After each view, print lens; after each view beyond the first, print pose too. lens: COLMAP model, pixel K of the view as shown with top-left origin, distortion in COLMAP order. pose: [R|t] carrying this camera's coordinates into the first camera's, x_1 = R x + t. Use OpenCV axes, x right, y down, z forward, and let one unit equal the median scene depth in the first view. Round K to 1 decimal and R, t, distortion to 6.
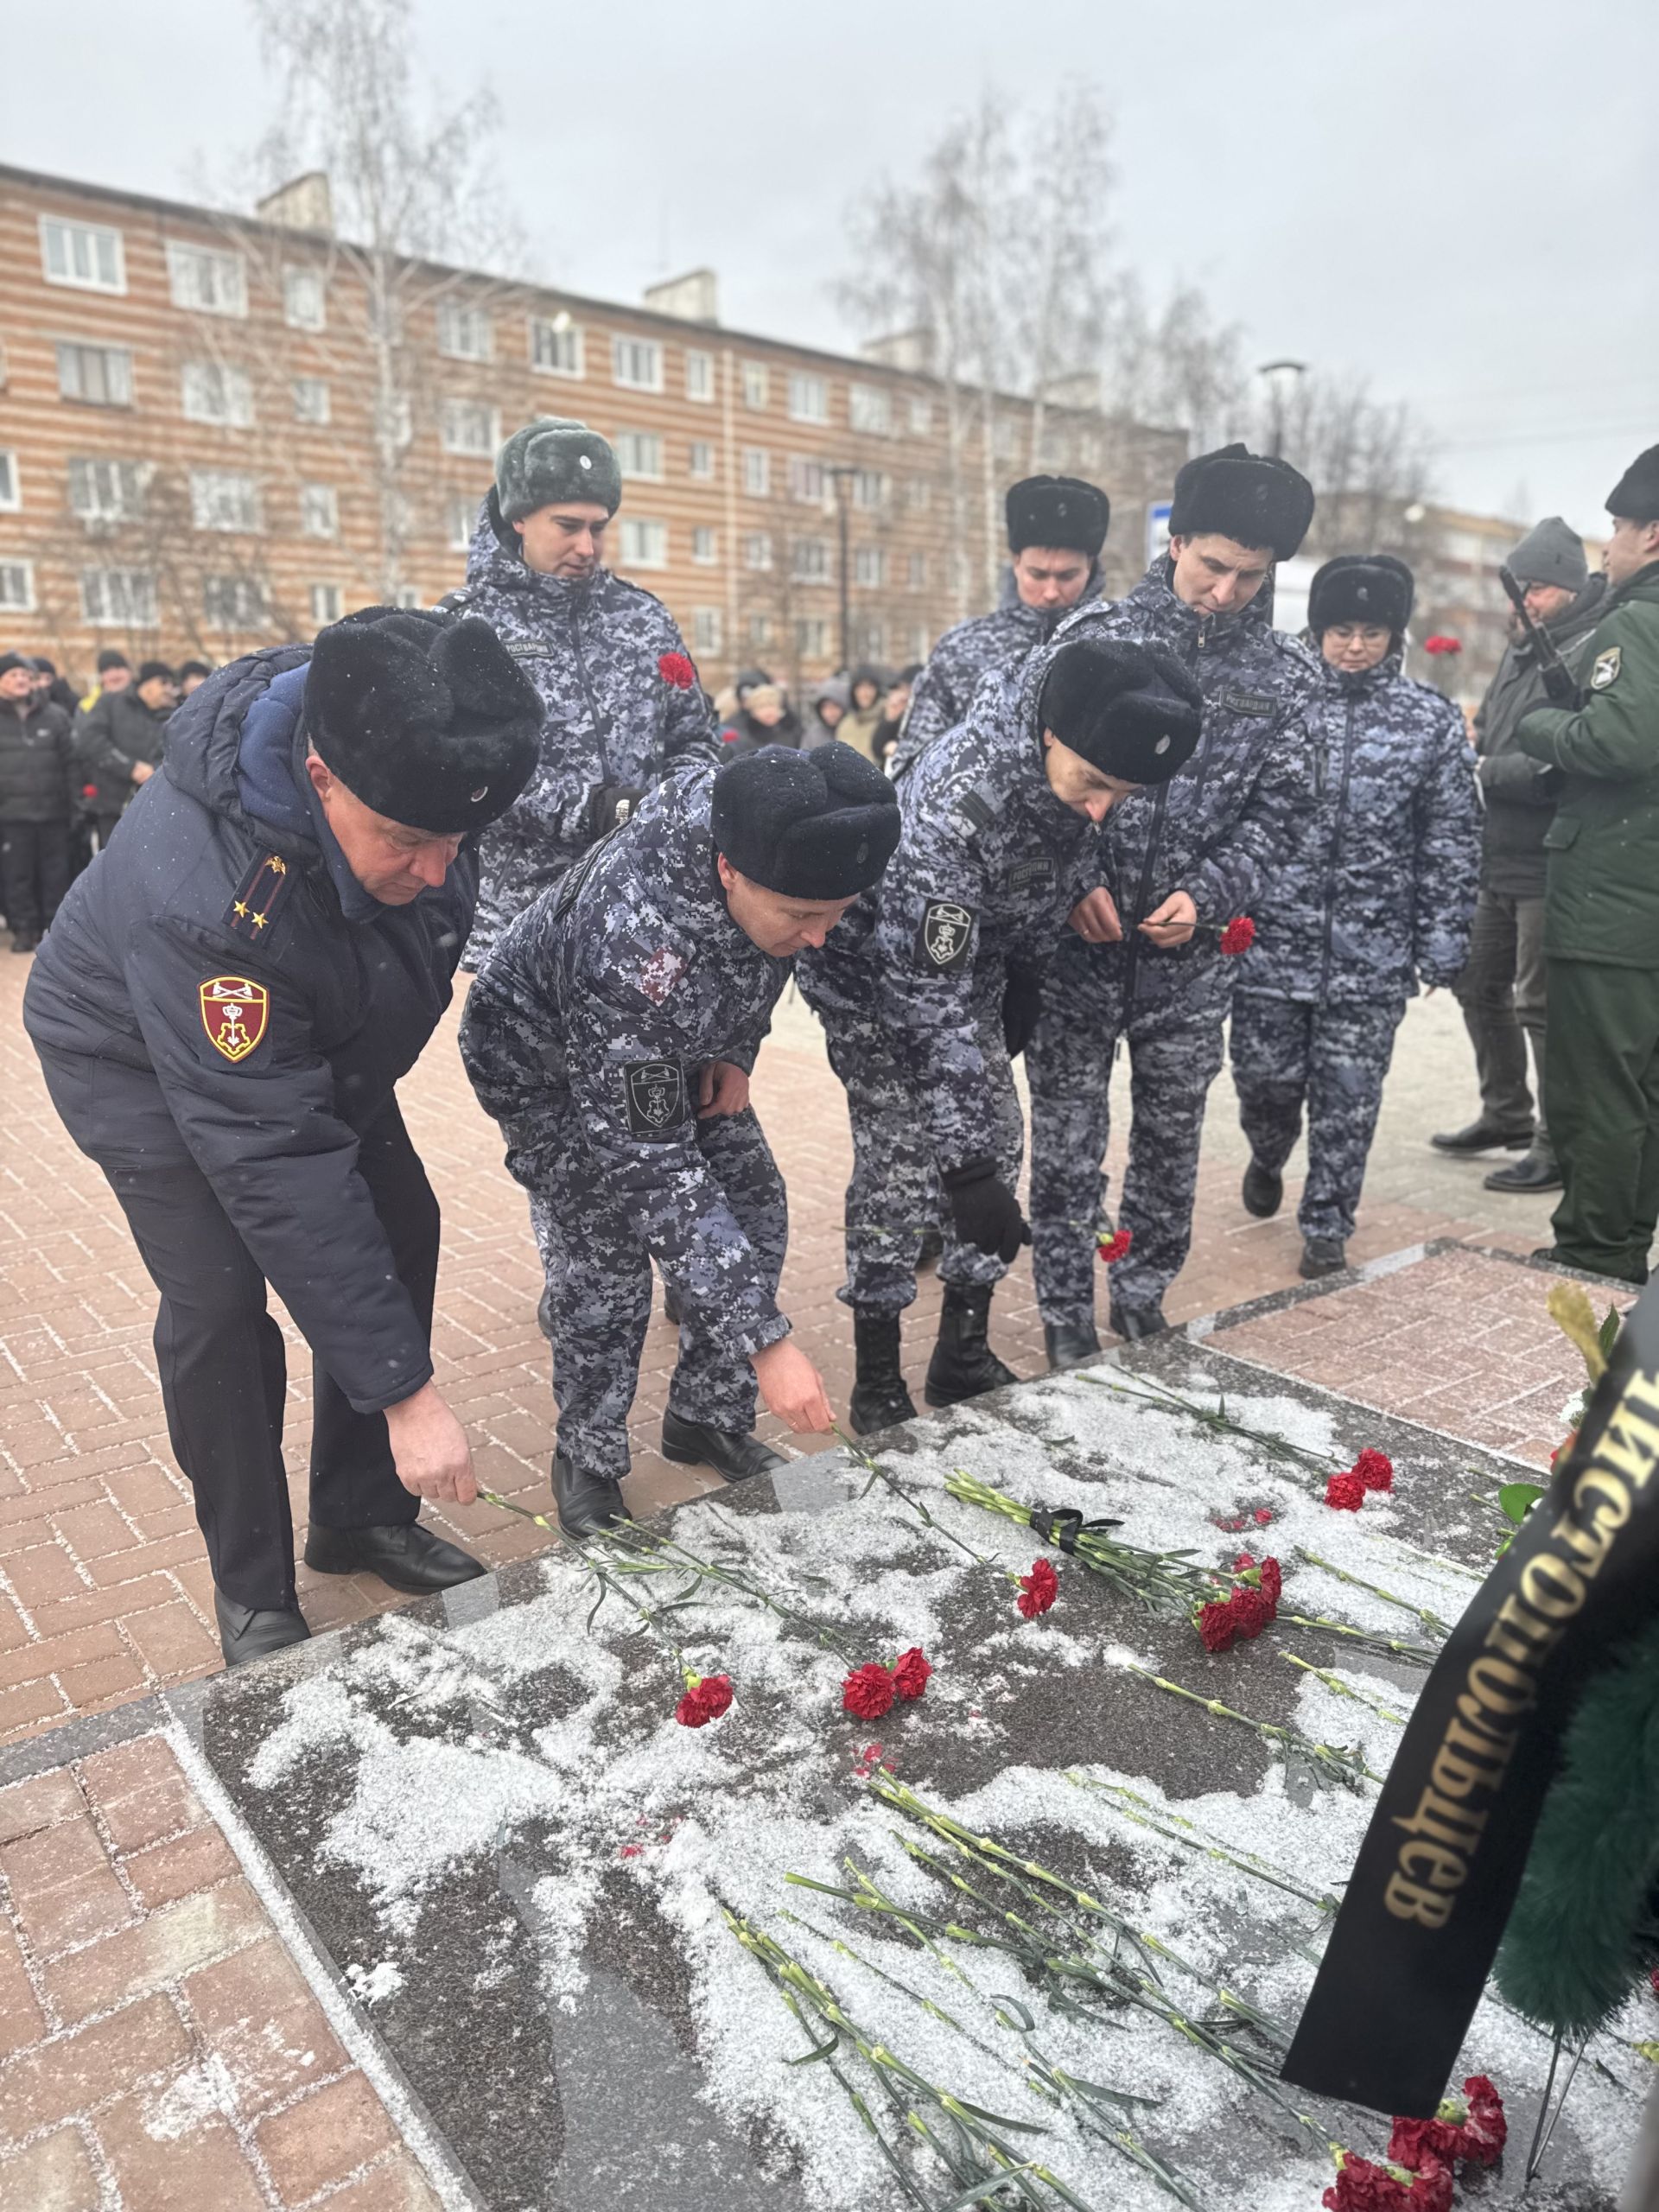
lens RADIAL K [[1543.0, 0, 814.0], [0, 1543.0, 1137.5], [0, 0, 1]] dist [0.012015, -0.019489]
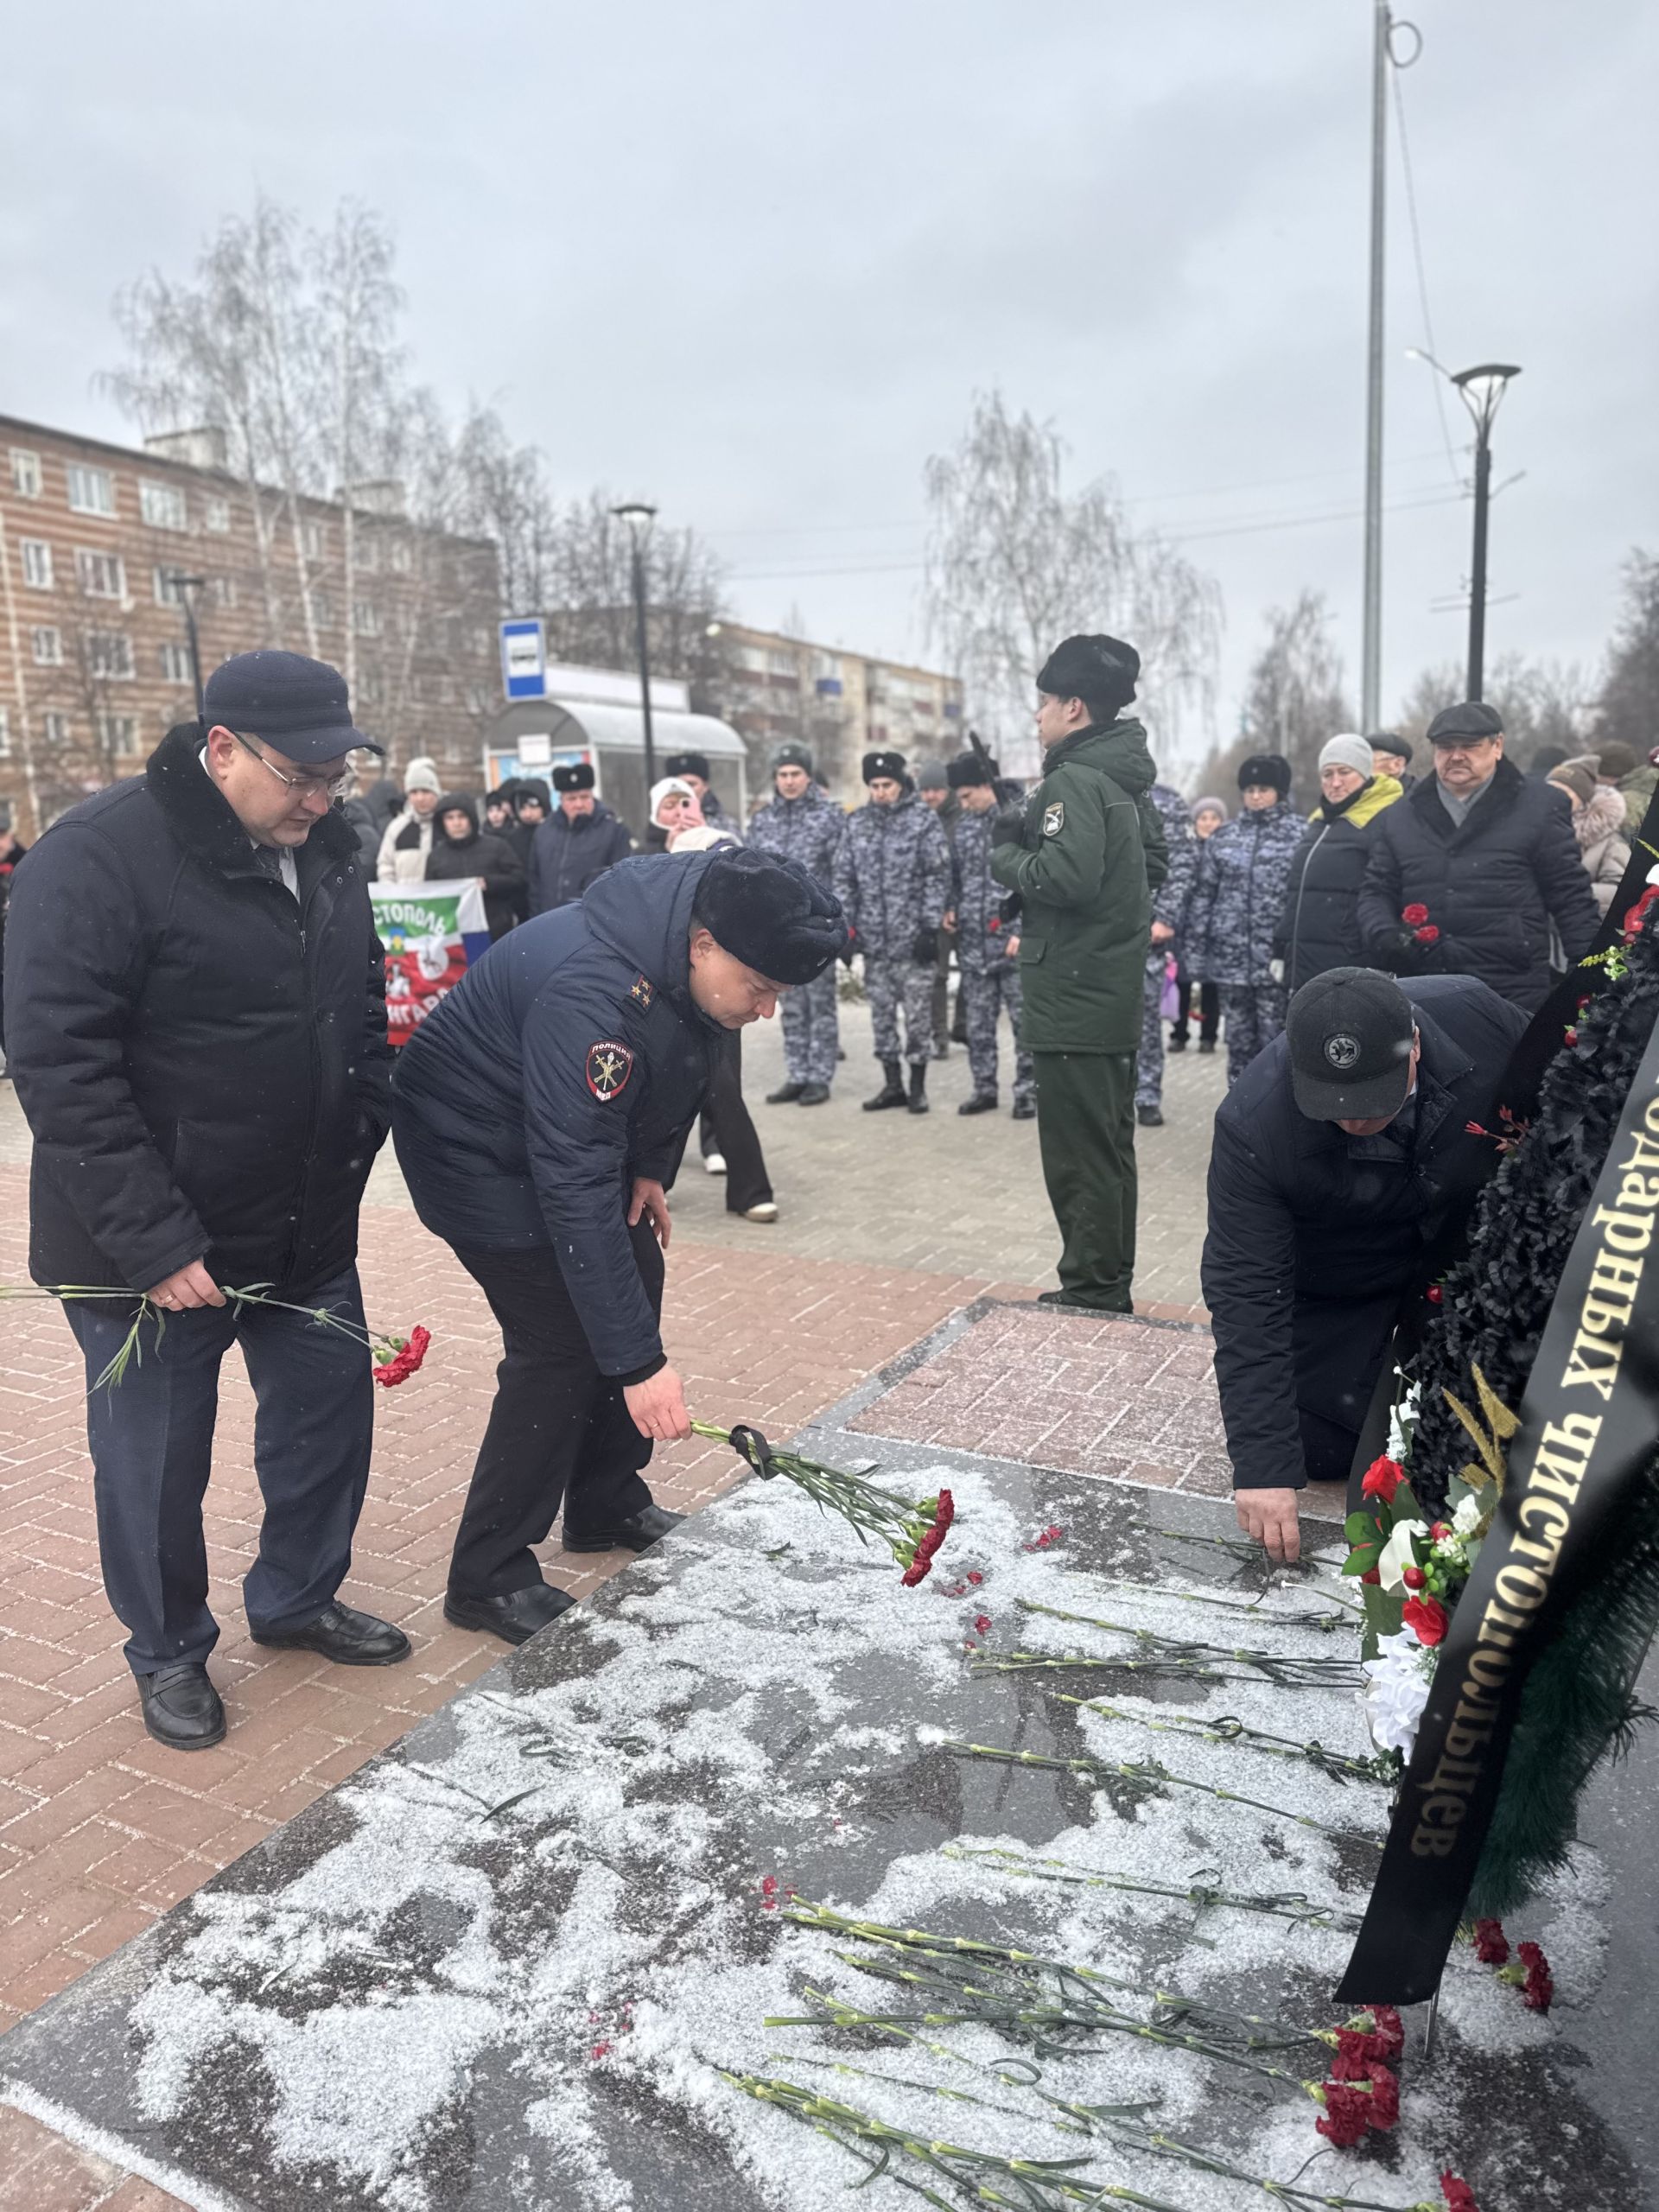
lens RADIAL K [[1538.9, 0, 812.4], [0, 1538.9, 1106.4], [0, 0, 1]] dist [0.053622, -0.064164]
pose [[0.914381, -0.097370, 0.392972, -0.301809], [0.127261, 0.990574, -0.050671, -0.074028], [-0.384334, 0.096342, 0.918153, -0.044407]]
